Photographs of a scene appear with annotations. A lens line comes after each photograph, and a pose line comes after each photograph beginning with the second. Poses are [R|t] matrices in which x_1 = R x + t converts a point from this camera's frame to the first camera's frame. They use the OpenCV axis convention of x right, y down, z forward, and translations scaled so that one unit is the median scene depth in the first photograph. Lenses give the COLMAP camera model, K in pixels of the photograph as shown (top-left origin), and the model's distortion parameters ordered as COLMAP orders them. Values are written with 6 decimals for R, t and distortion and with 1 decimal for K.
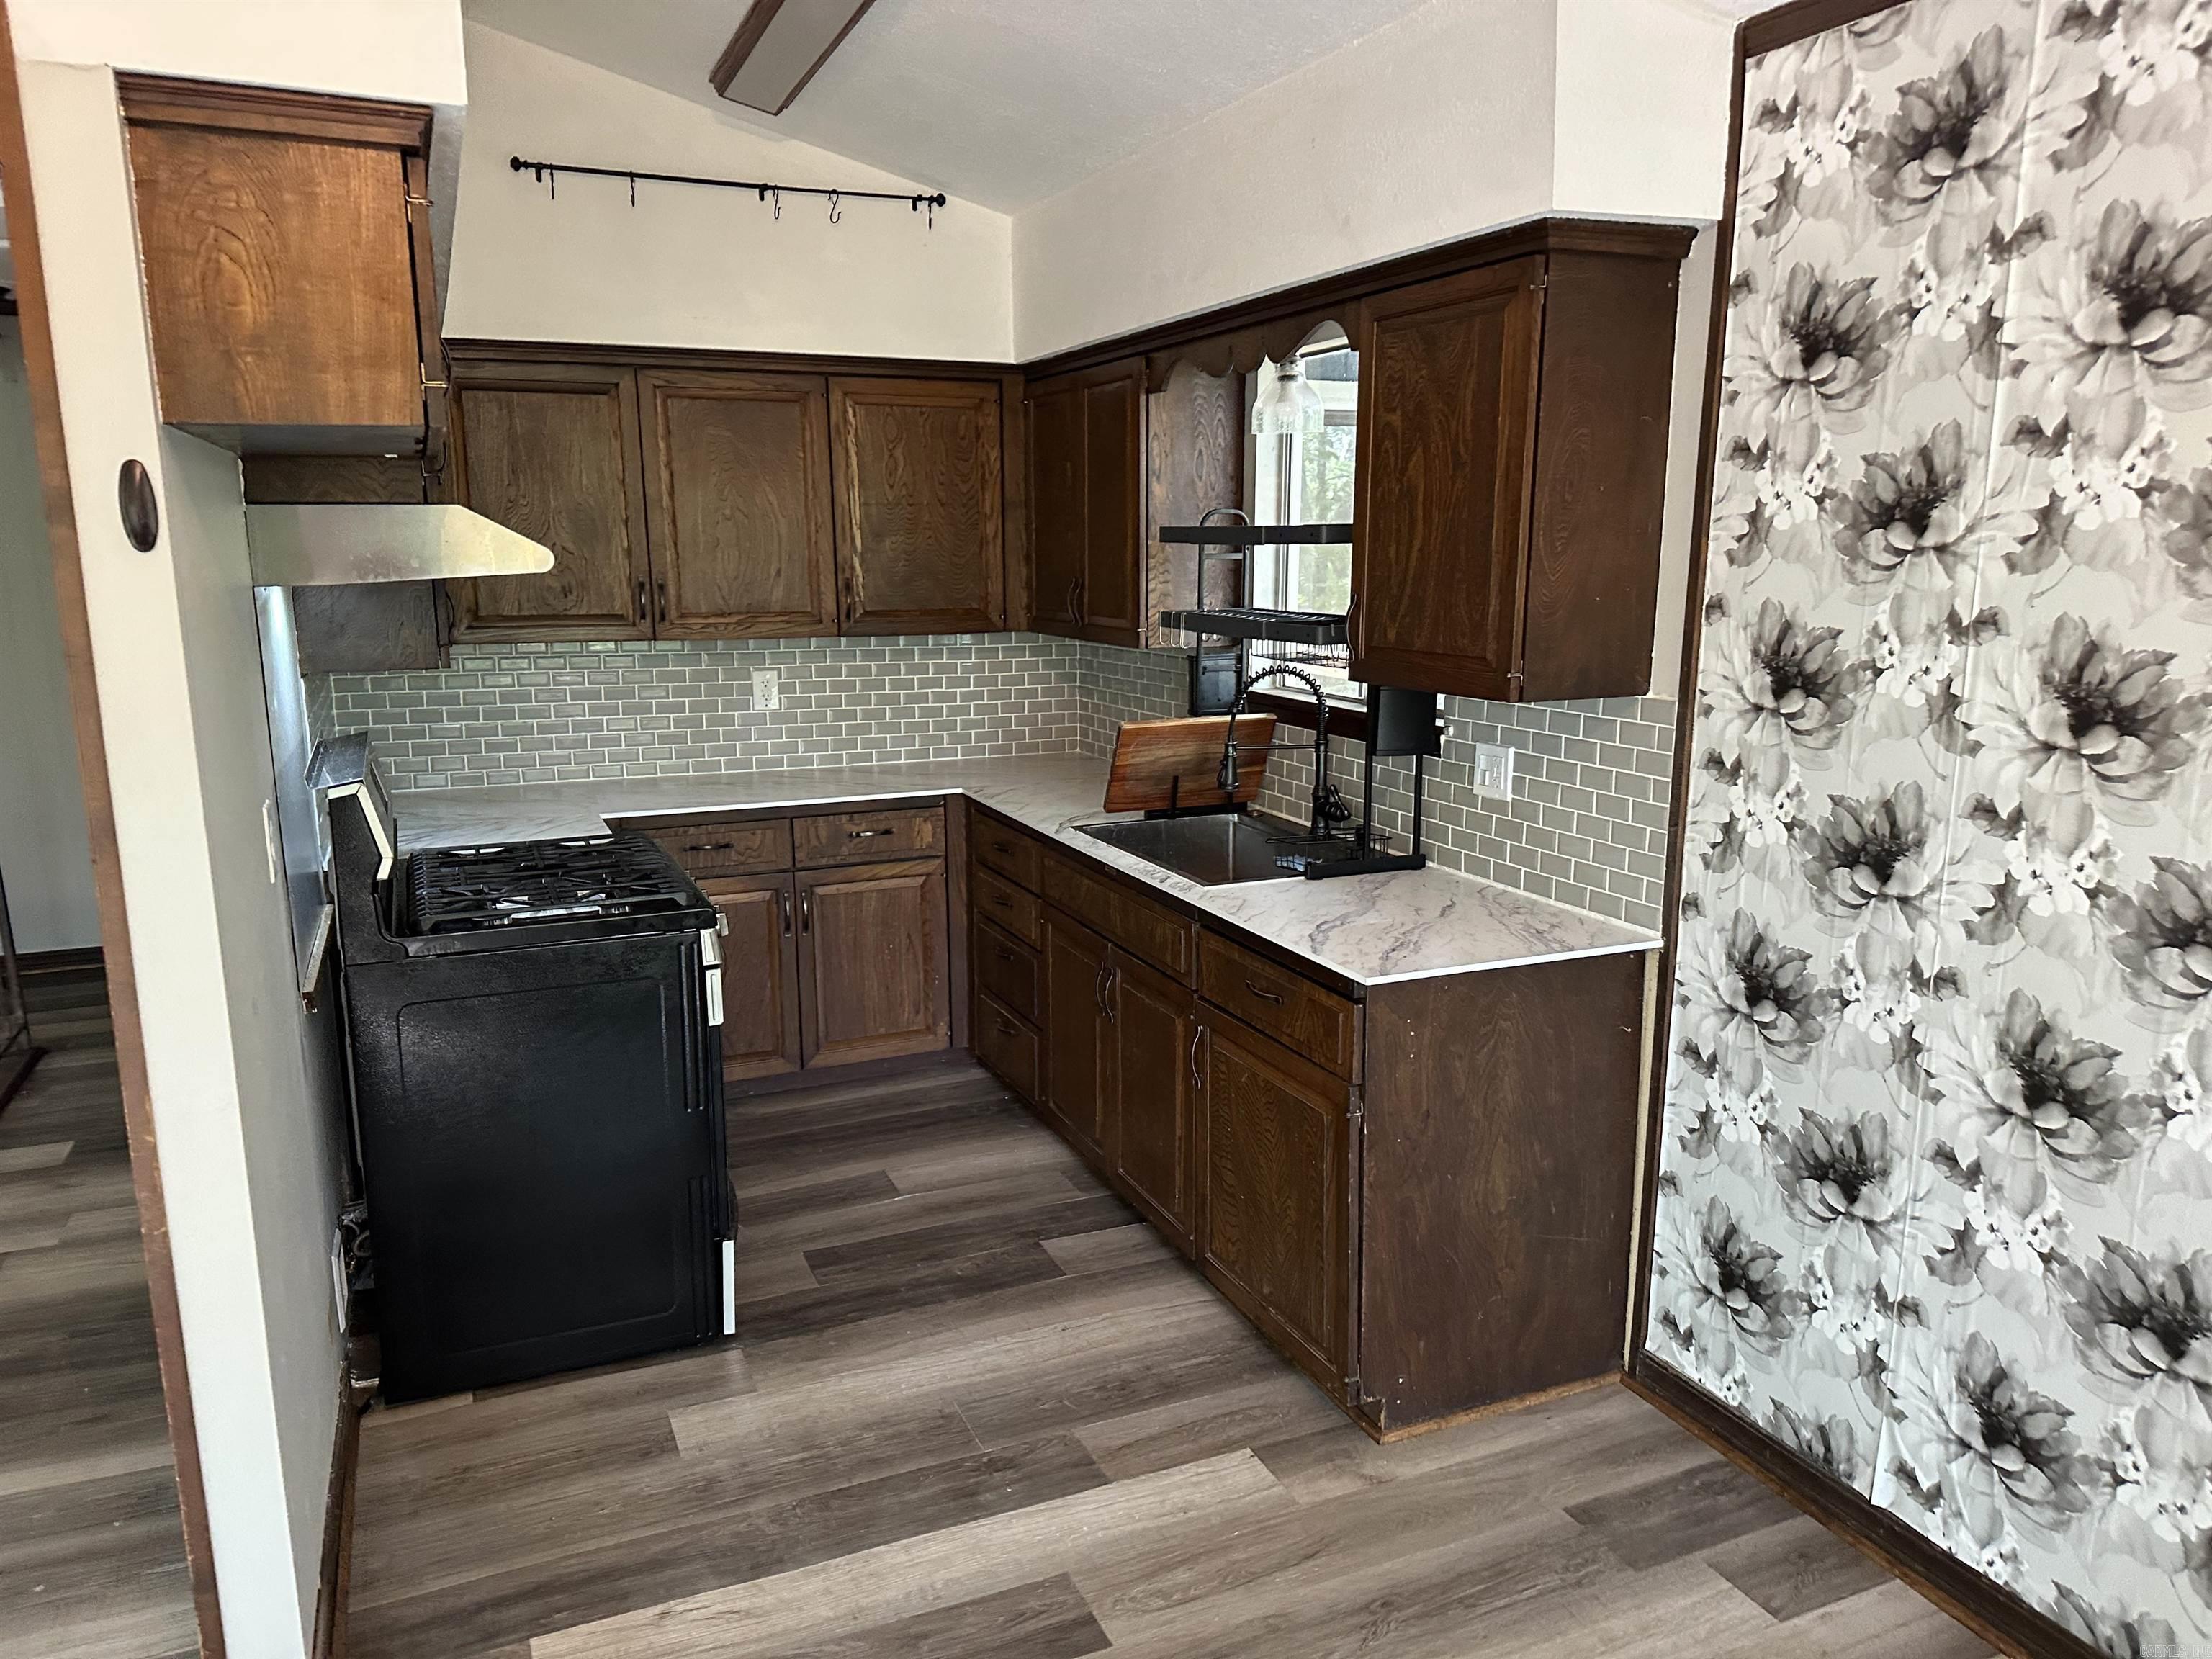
lens RADIAL K [[1559.7, 0, 1108.5], [0, 1559.7, 835.9], [0, 0, 1]] dist [0.101717, -0.151511]
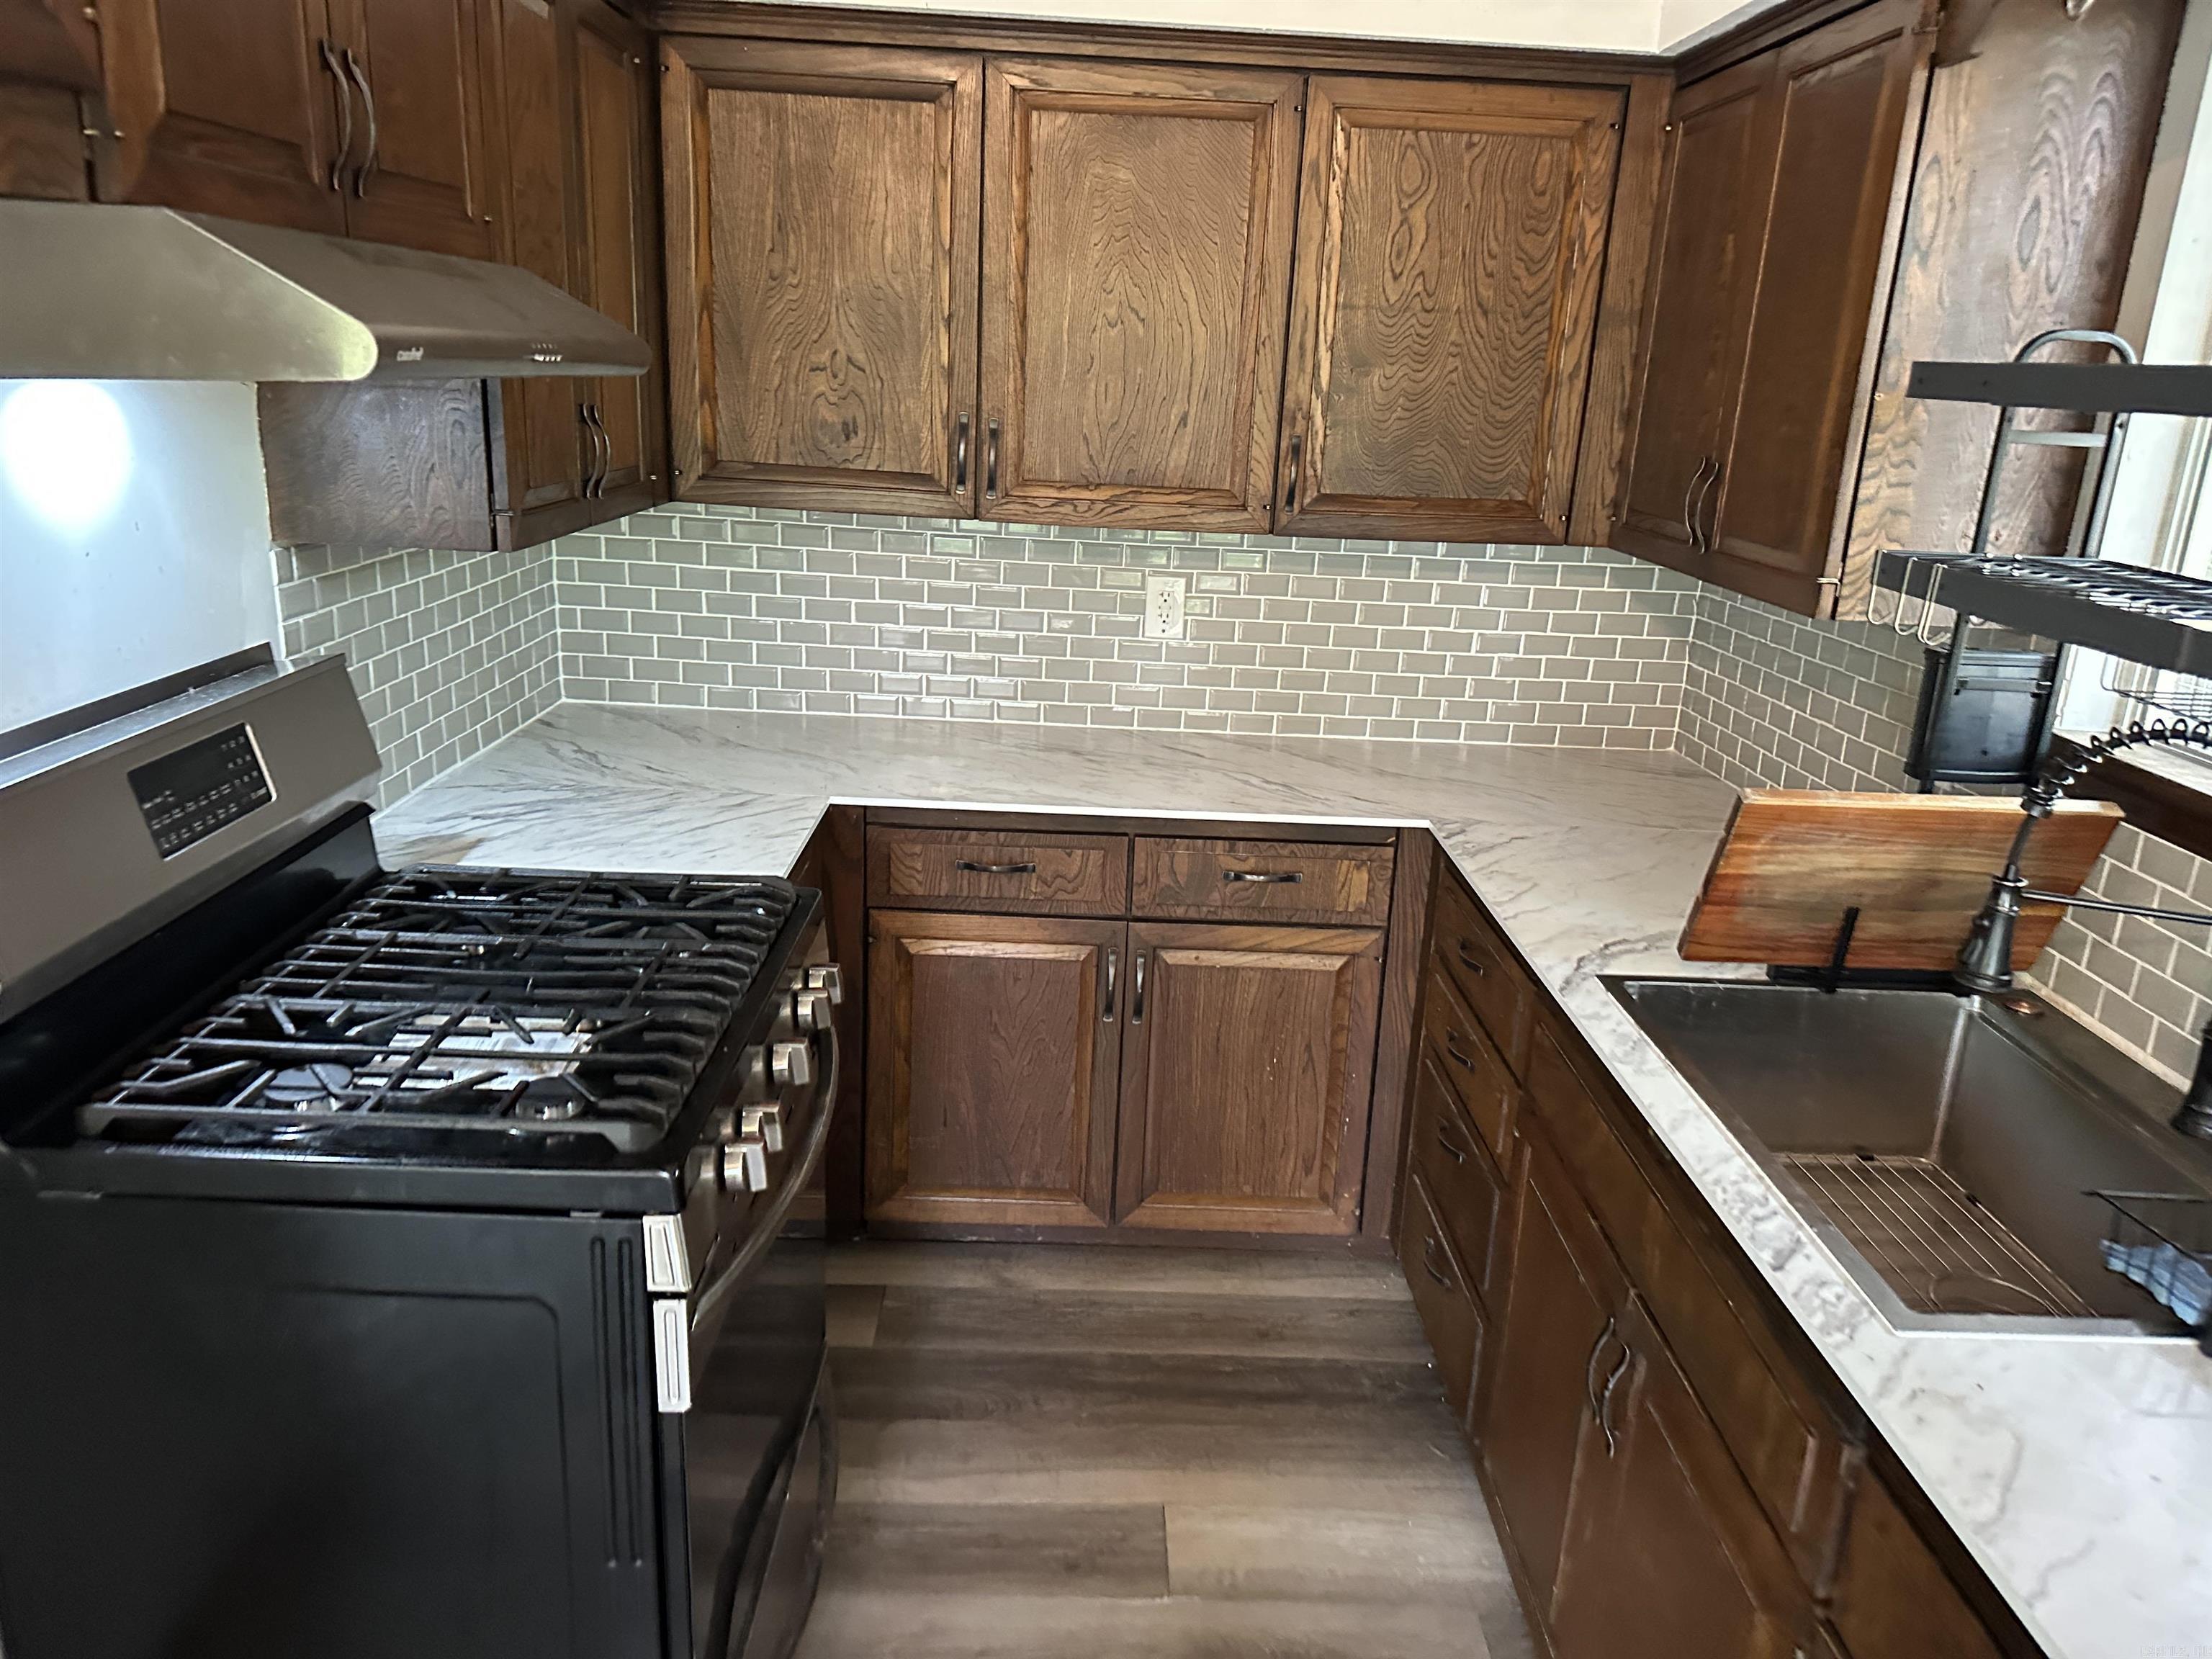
lens RADIAL K [[1559.7, 0, 1108.5], [0, 1559.7, 835.9], [0, 0, 1]] dist [0.101717, -0.151511]
pose [[0.920846, 0.156306, -0.357227, 0.003439], [-0.123303, 0.985855, 0.113519, -0.077339], [0.369918, -0.060487, 0.927093, 0.432836]]
